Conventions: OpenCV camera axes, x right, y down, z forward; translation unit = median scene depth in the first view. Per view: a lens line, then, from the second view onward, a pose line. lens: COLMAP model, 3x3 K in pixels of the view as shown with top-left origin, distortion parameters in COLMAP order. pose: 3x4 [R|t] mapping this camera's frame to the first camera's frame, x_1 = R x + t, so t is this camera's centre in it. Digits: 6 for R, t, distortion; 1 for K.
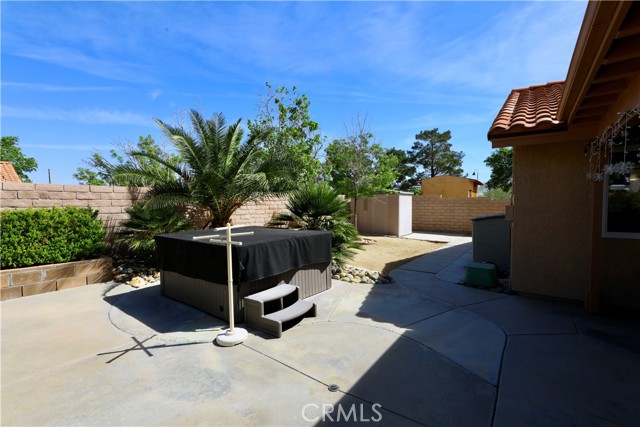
lens RADIAL K [[285.9, 0, 318.5], [0, 285.9, 210.4], [0, 0, 1]] dist [0.002034, -0.000124]
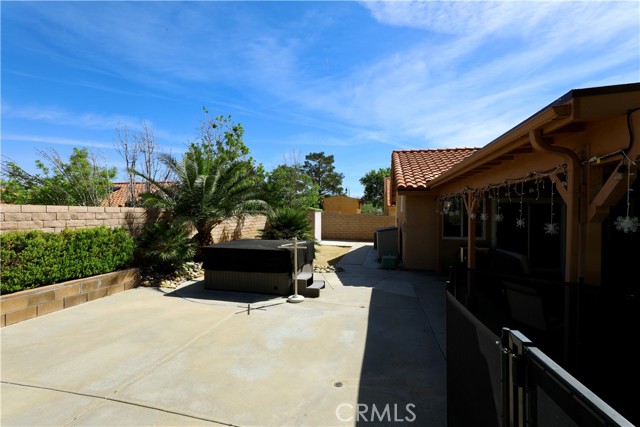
lens RADIAL K [[285.9, 0, 319.5], [0, 285.9, 215.4], [0, 0, 1]] dist [0.002034, -0.000124]
pose [[0.911513, 0.006991, 0.411212, -0.535290], [-0.000502, 0.999874, -0.015884, -0.037388], [-0.411271, 0.014272, 0.911401, -0.428142]]
